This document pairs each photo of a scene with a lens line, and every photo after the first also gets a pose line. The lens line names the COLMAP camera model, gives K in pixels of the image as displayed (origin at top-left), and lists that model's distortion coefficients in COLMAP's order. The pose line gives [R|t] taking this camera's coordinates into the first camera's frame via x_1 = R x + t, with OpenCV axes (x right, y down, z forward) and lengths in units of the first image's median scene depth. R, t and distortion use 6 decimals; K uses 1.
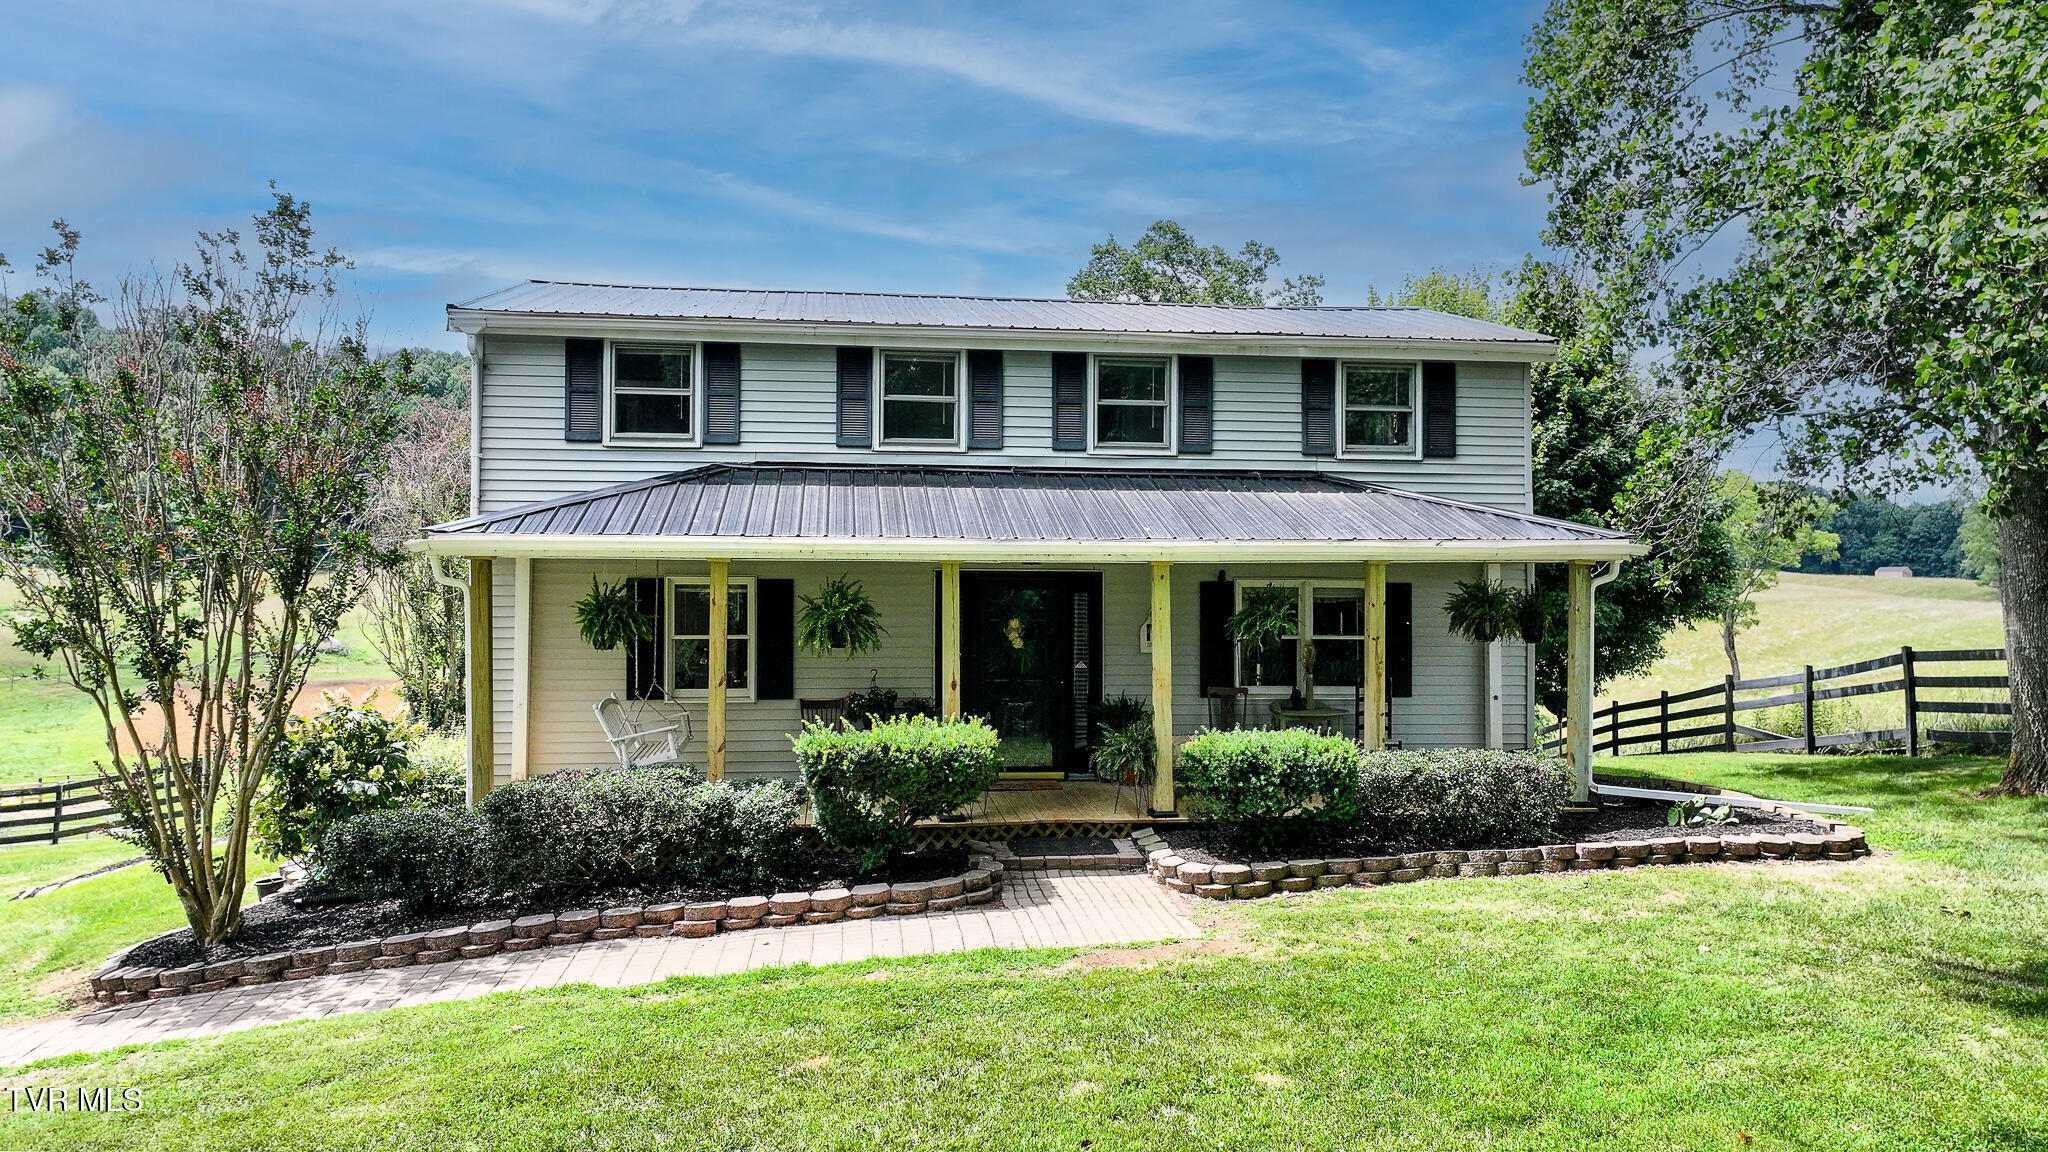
lens RADIAL K [[1408.7, 0, 1024.0], [0, 1408.7, 576.0], [0, 0, 1]] dist [0.013924, 0.000185]
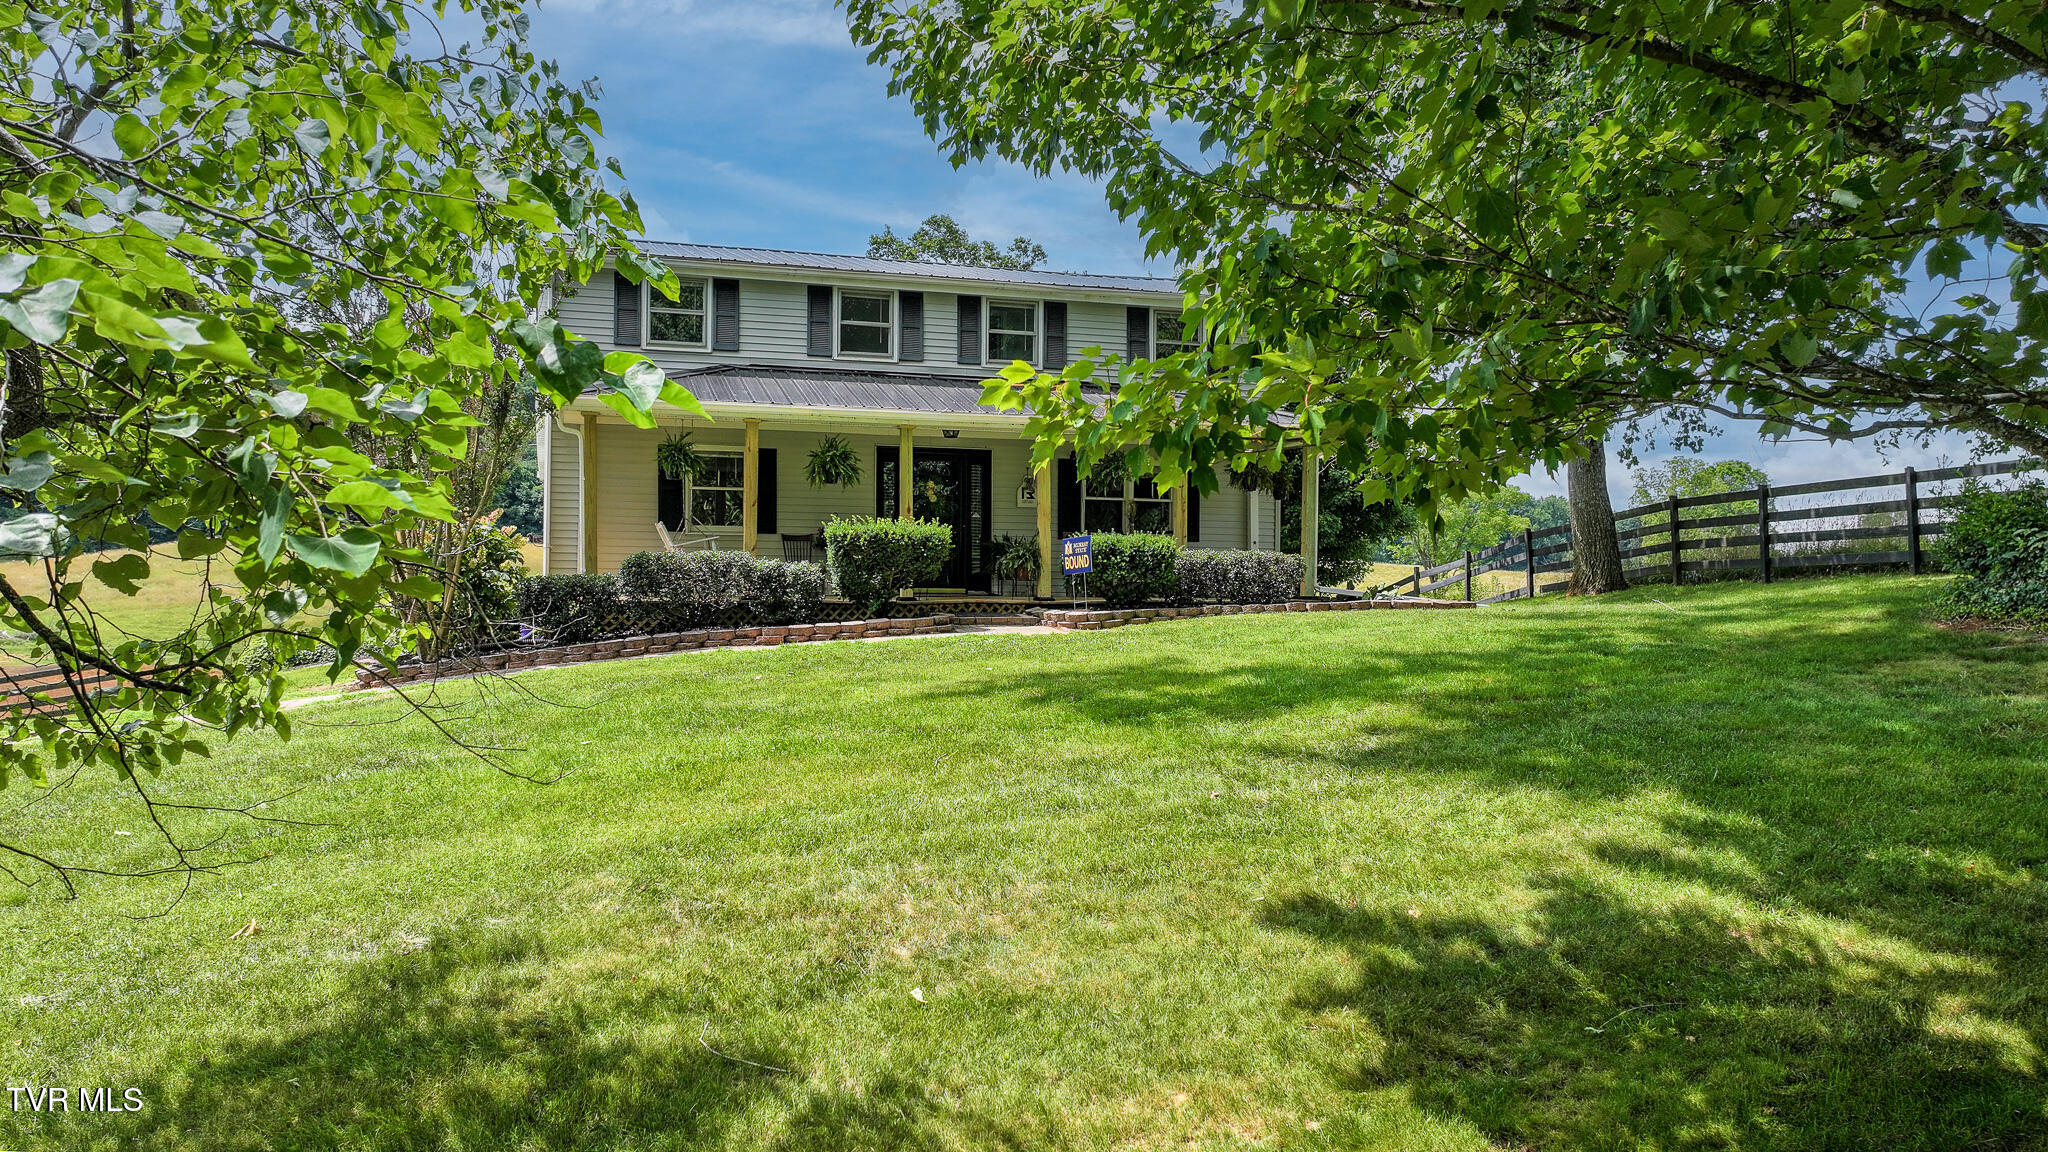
lens RADIAL K [[1417.5, 0, 1024.0], [0, 1417.5, 576.0], [0, 0, 1]] dist [-0.039106, 0.000903]
pose [[0.984474, 0.003066, 0.175505, -0.169281], [-0.003393, 0.999993, 0.001563, 0.126981], [-0.175499, -0.002134, 0.984477, -0.435047]]
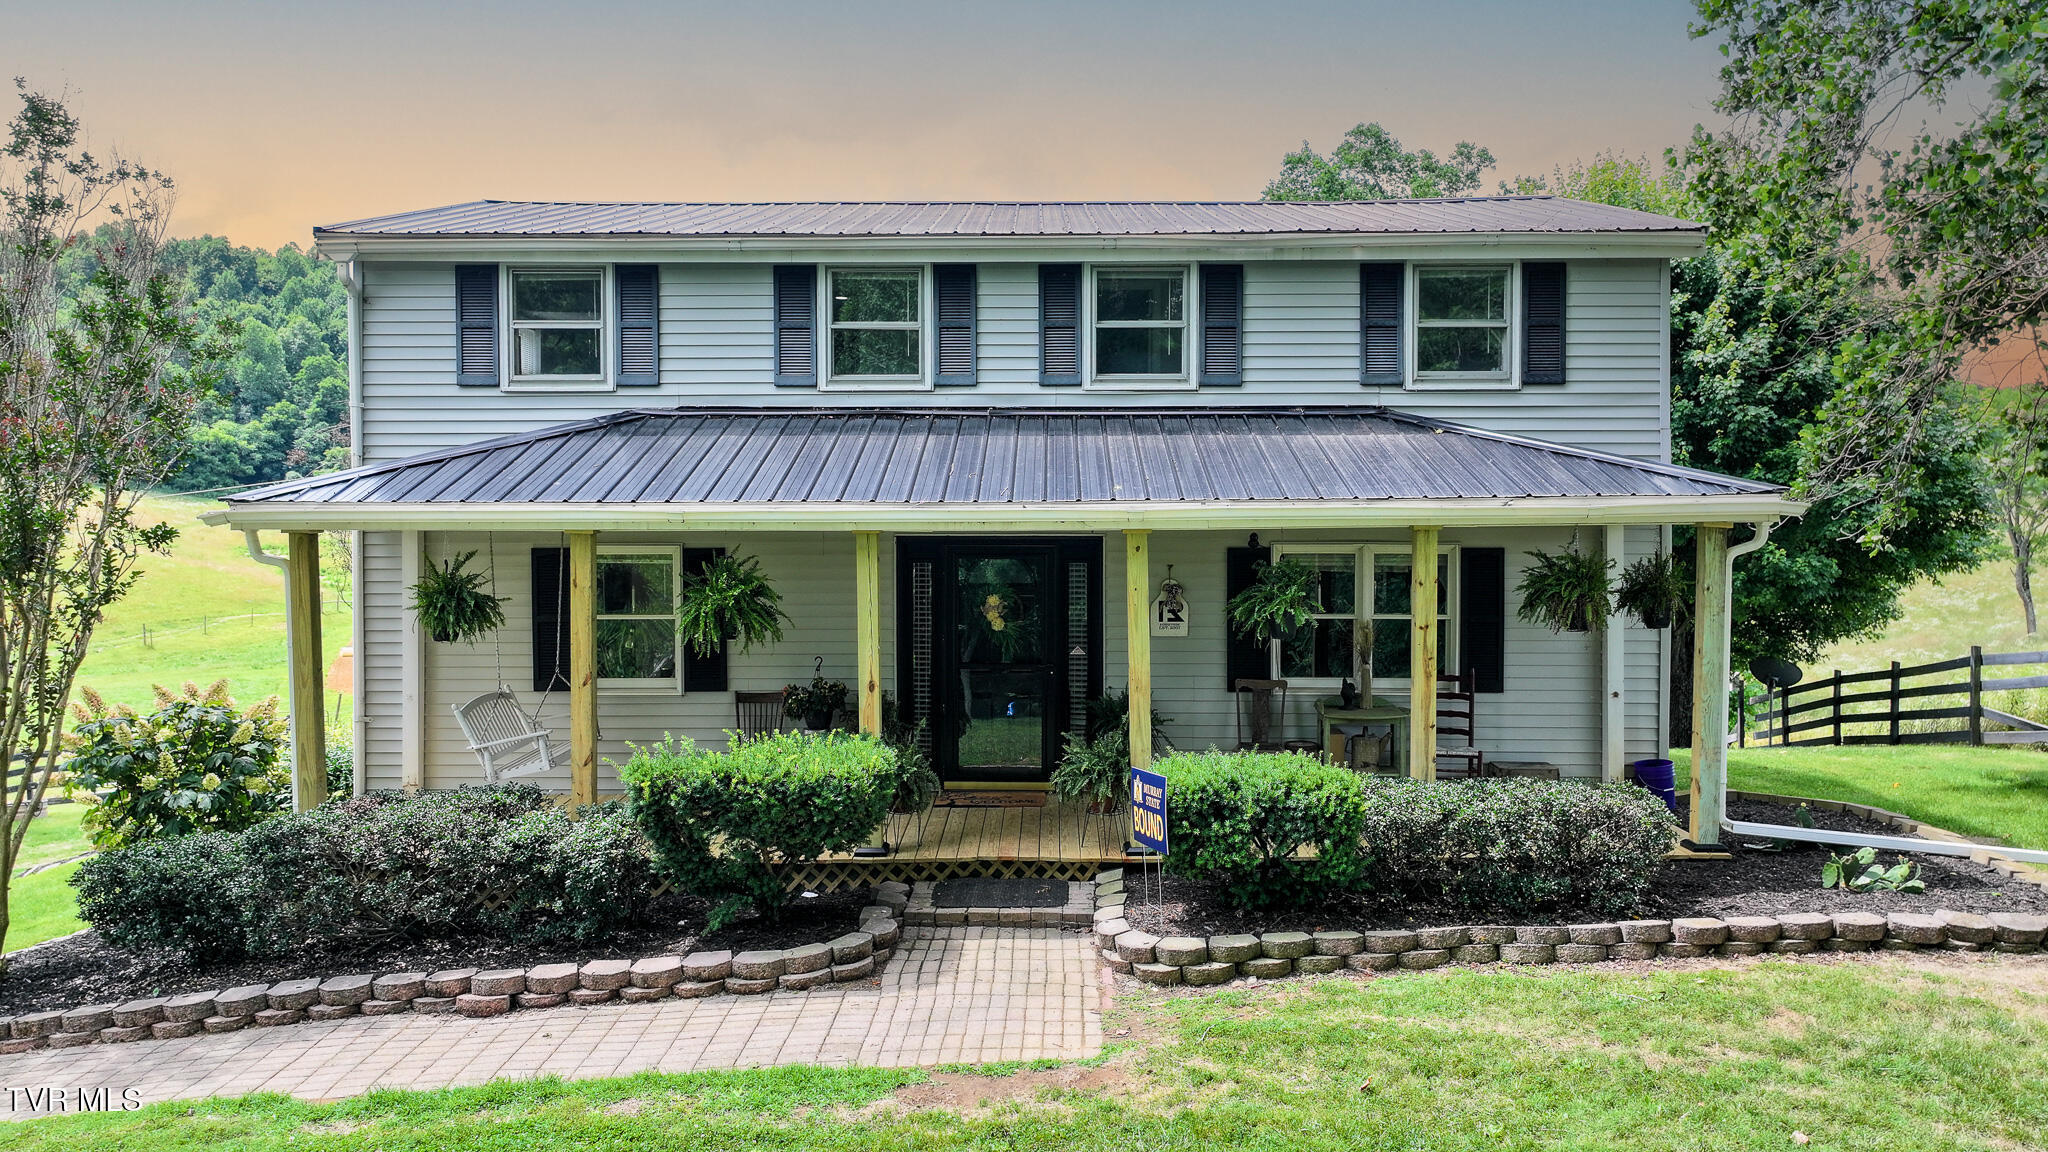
lens RADIAL K [[1446.9, 0, 1034.0], [0, 1446.9, 565.6], [0, 0, 1]] dist [-0.000532, 0.022616]
pose [[0.990282, -0.001619, -0.139062, 0.136623], [0.007086, 0.999221, 0.038831, -0.019026], [0.138891, -0.039439, 0.989522, 0.180497]]
